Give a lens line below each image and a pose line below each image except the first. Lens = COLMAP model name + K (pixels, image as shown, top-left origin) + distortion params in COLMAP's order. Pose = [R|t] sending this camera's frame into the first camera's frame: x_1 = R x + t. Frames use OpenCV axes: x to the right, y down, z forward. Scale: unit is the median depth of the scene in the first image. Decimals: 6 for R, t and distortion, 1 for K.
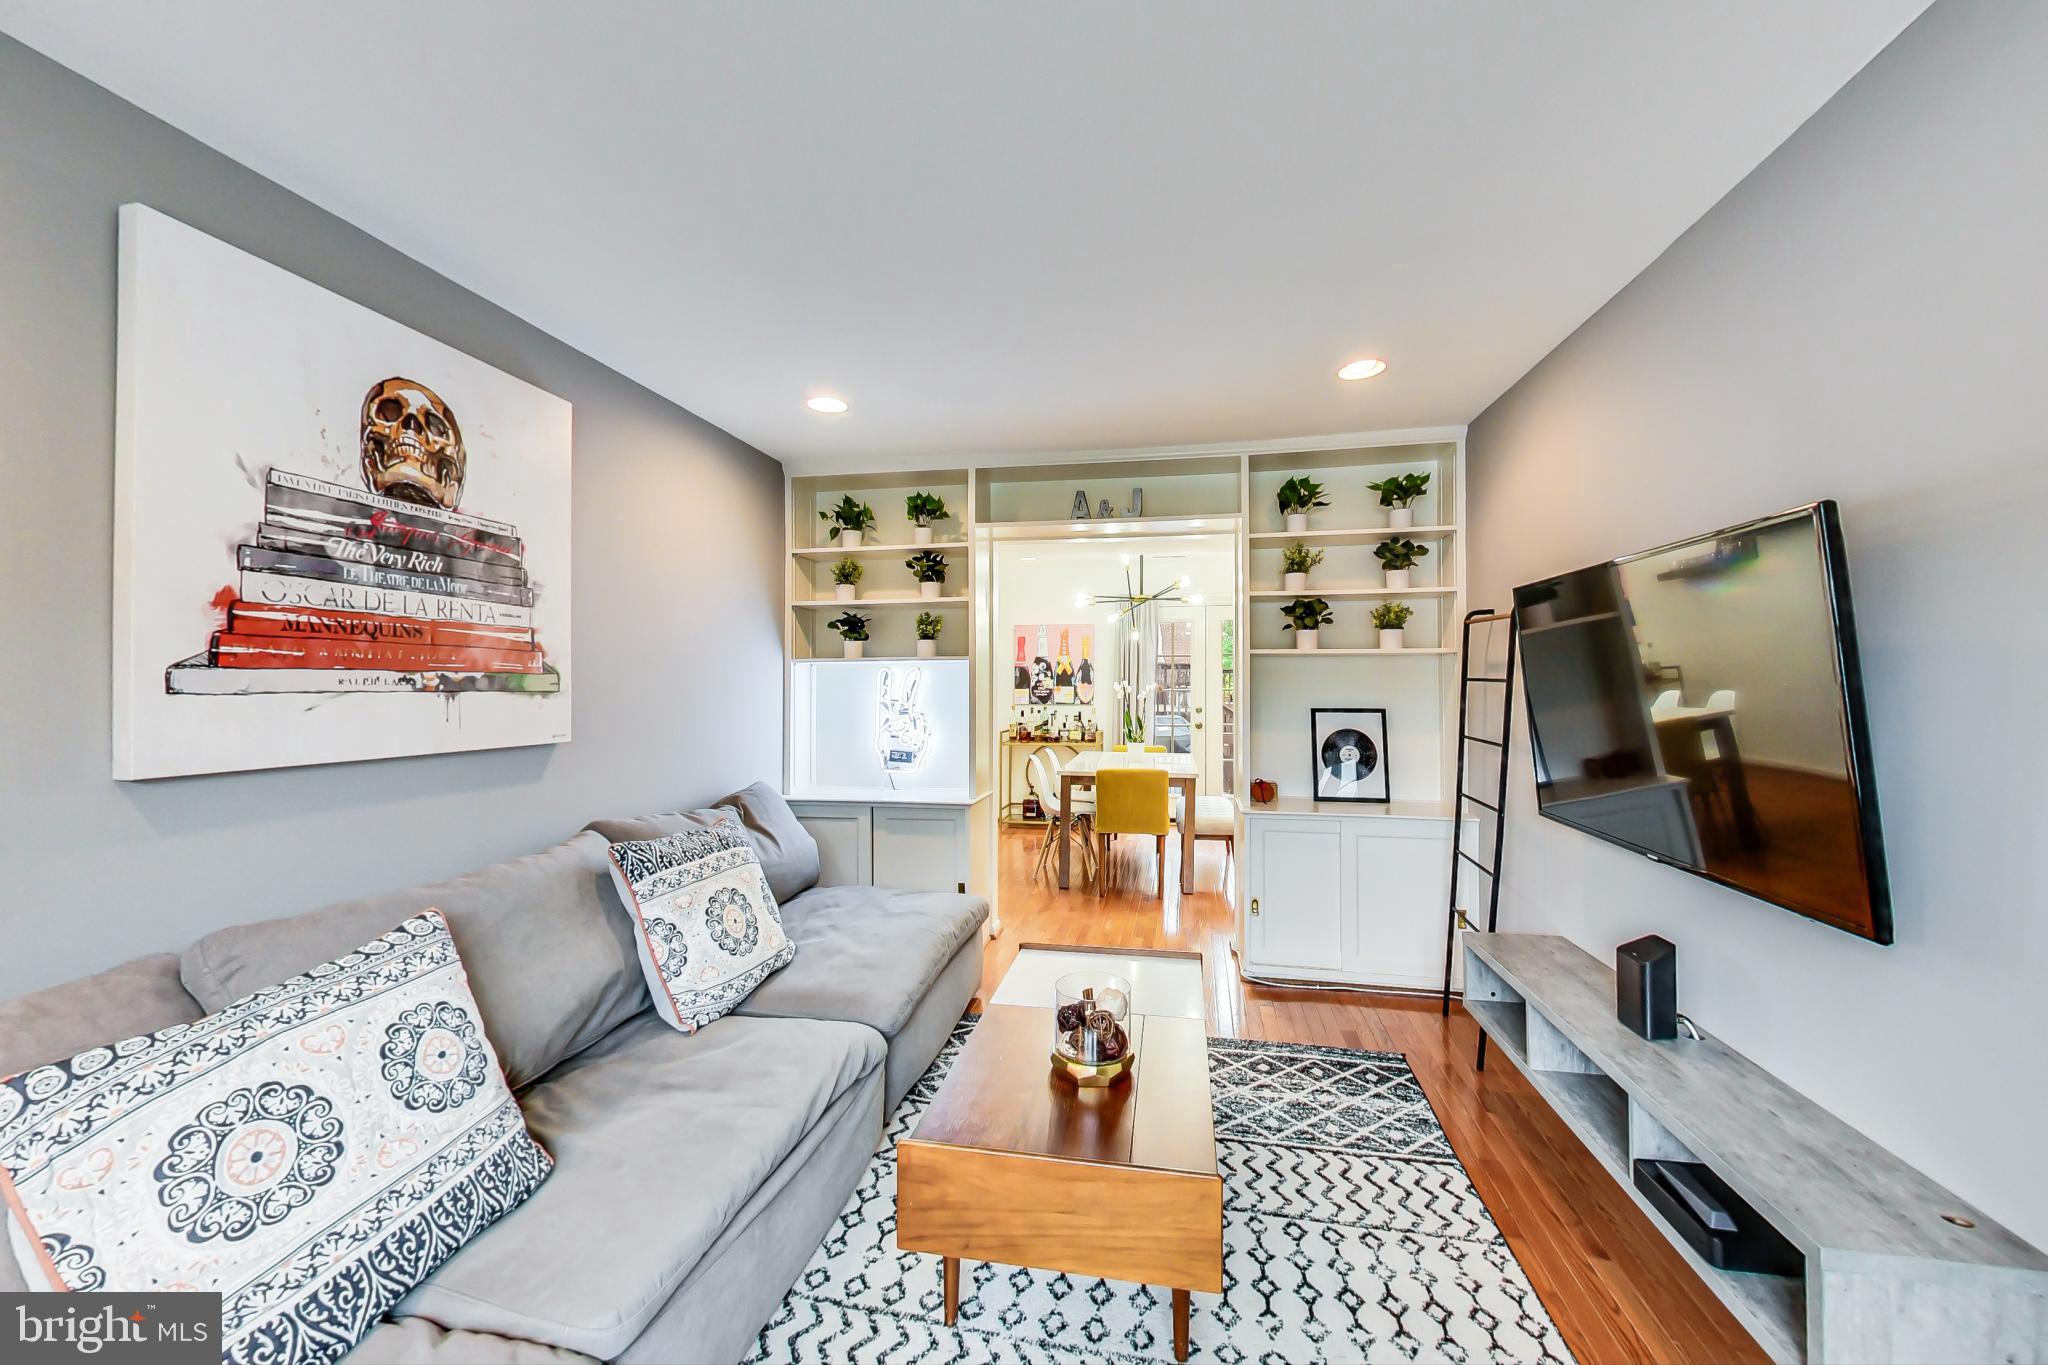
lens RADIAL K [[792.8, 0, 1017.6], [0, 792.8, 682.2], [0, 0, 1]] dist [0.000993, -0.000318]
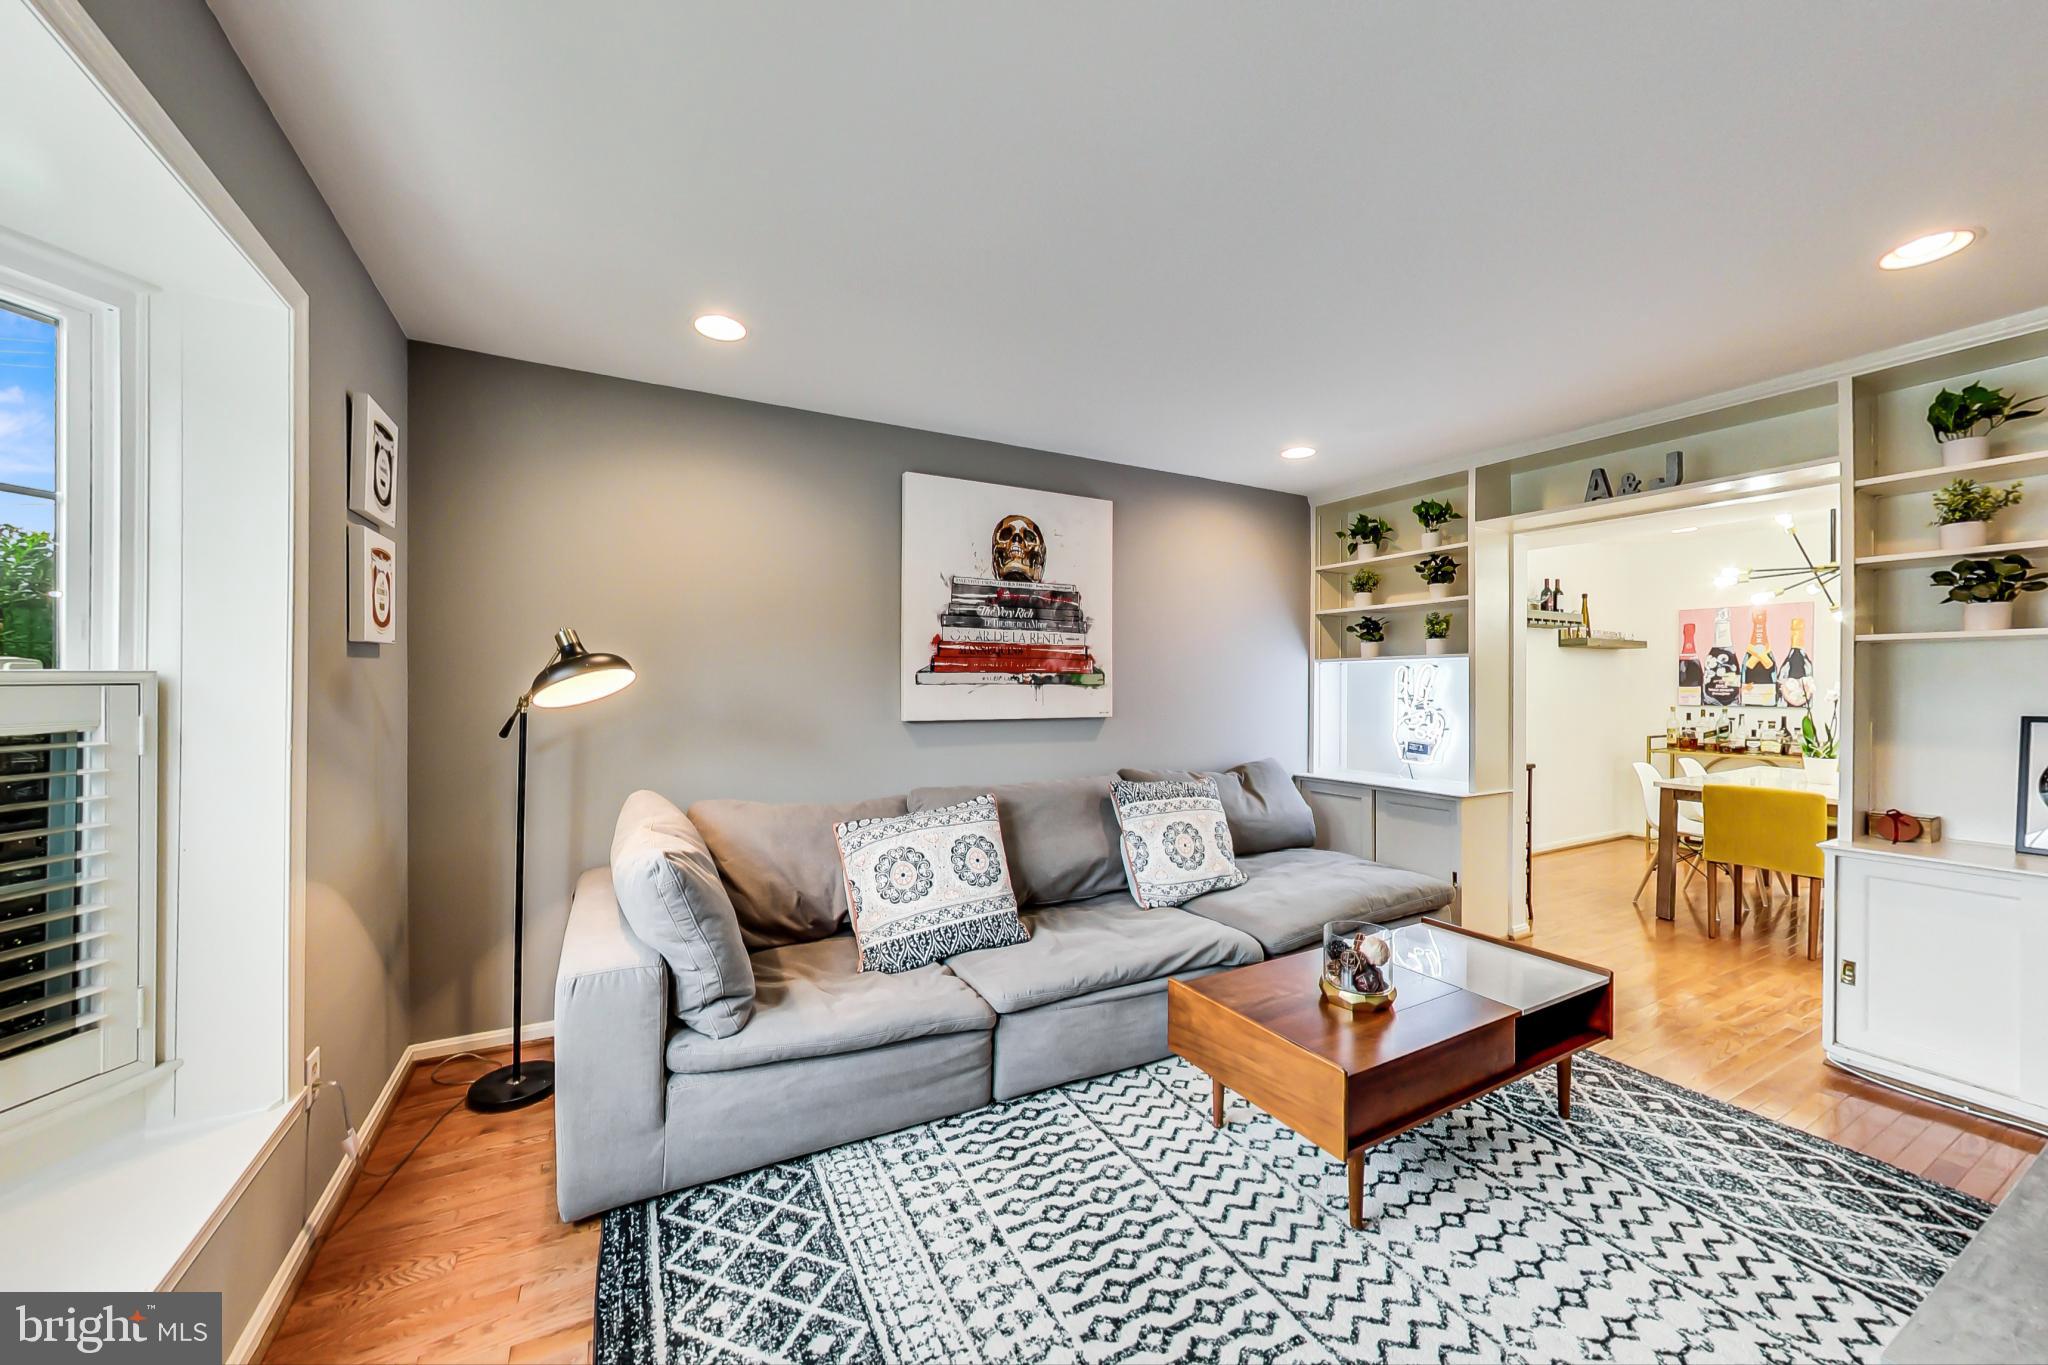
lens RADIAL K [[740.4, 0, 1033.0], [0, 740.4, 683.6], [0, 0, 1]] dist [0.000167, -0.000134]
pose [[0.652939, 0.003036, -0.757404, 0.452944], [0.000938, 0.999988, 0.004817, 0.002119], [0.757410, -0.003856, 0.652928, -0.076861]]
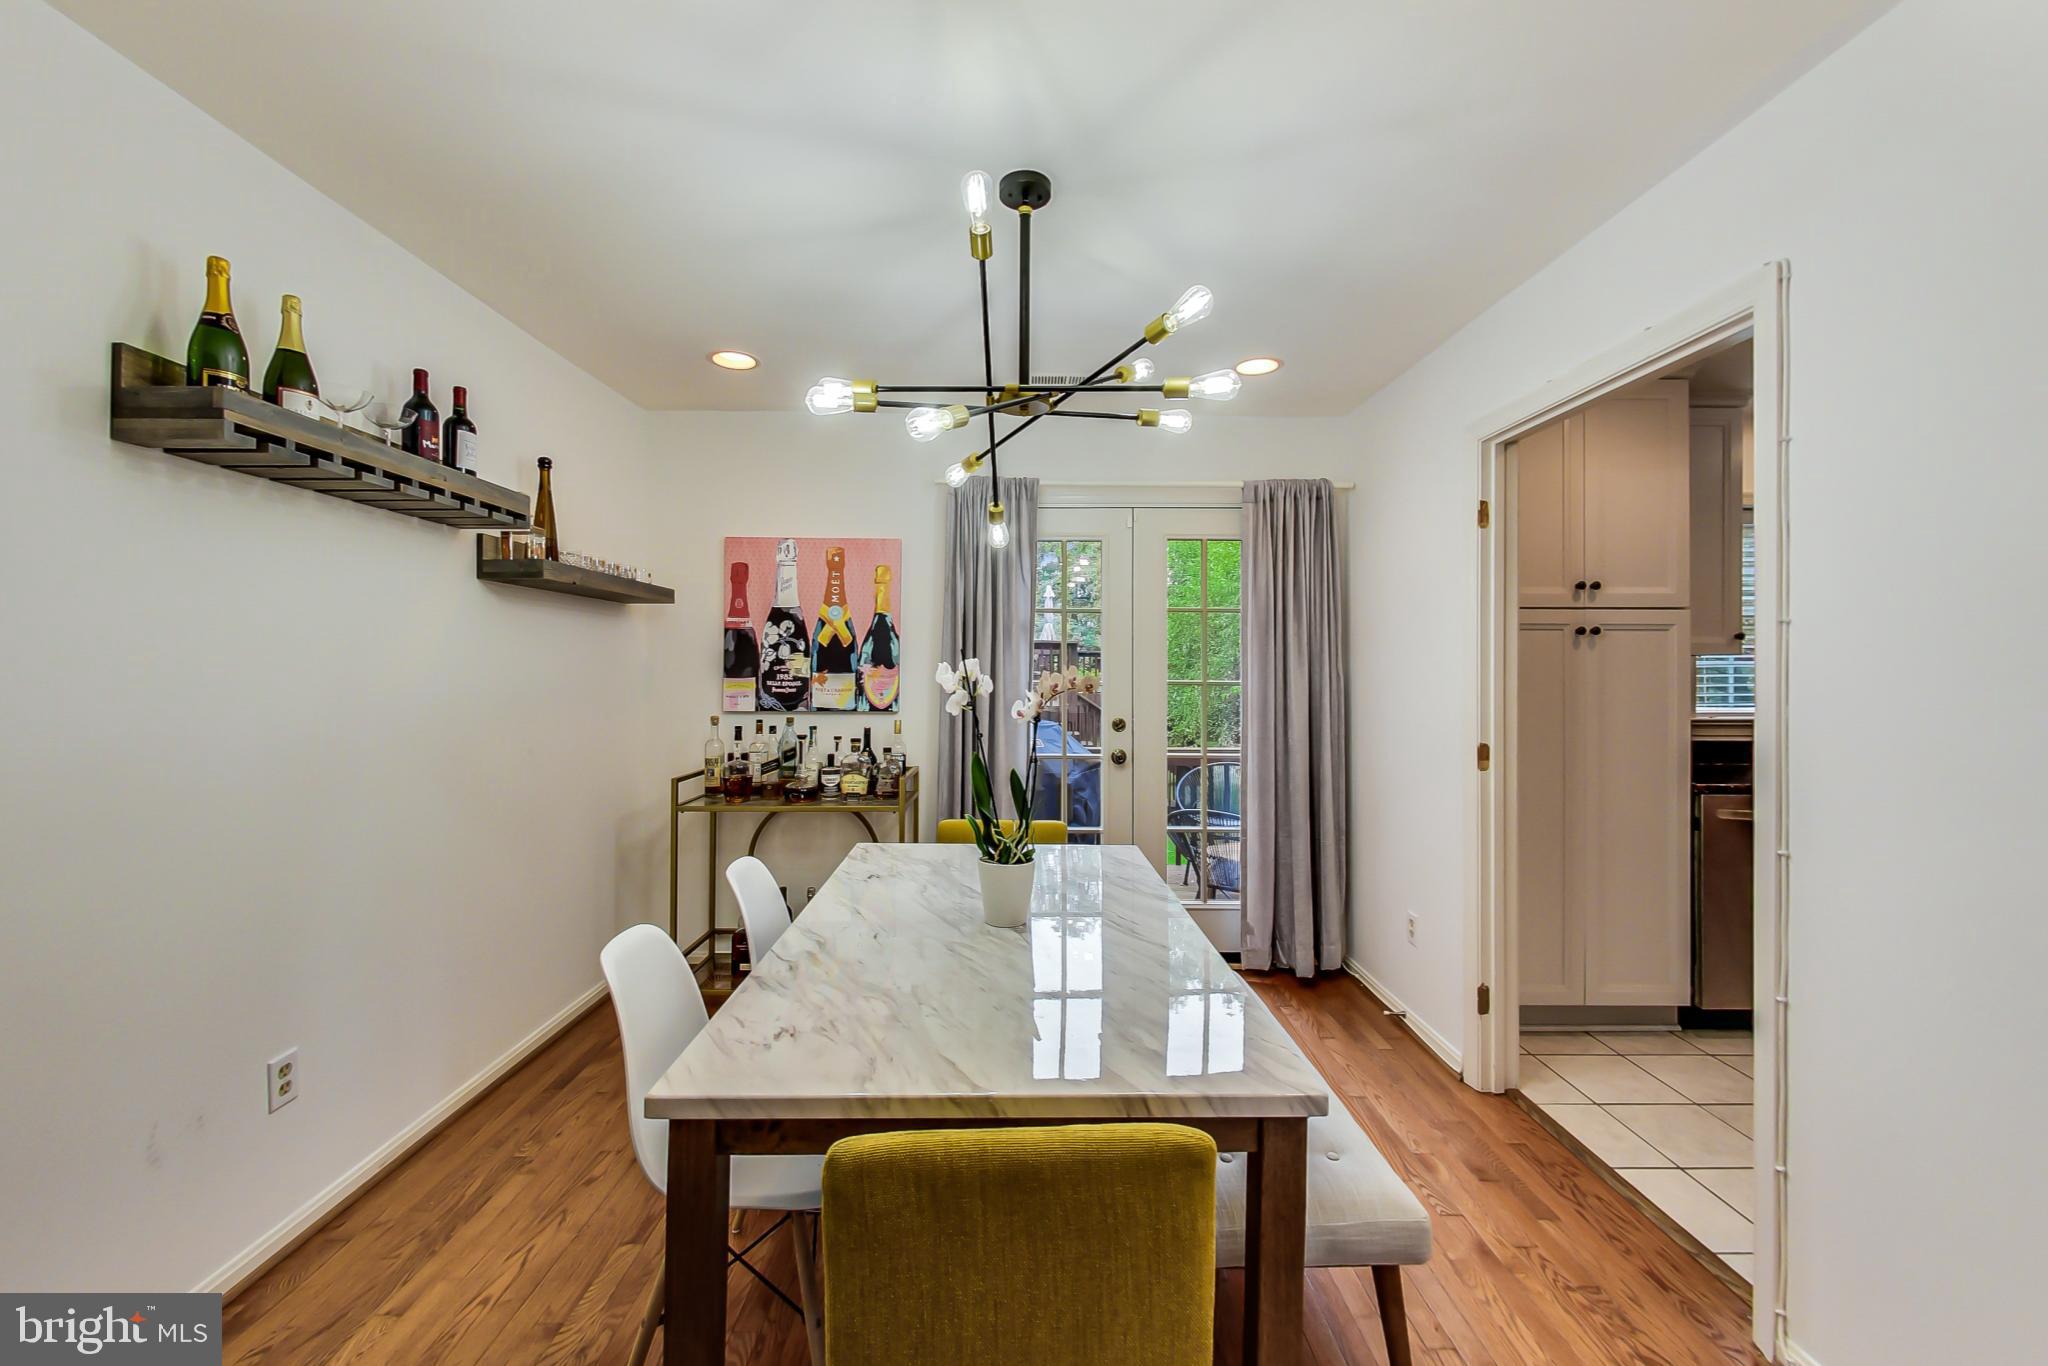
lens RADIAL K [[792.8, 0, 1024.8], [0, 792.8, 676.7], [0, 0, 1]] dist [0.000993, -0.000318]
pose [[0.975680, 0.005571, 0.219130, 0.205478], [-0.006446, 0.999974, 0.003279, 0.015825], [-0.219106, -0.004612, 0.975690, 1.651143]]
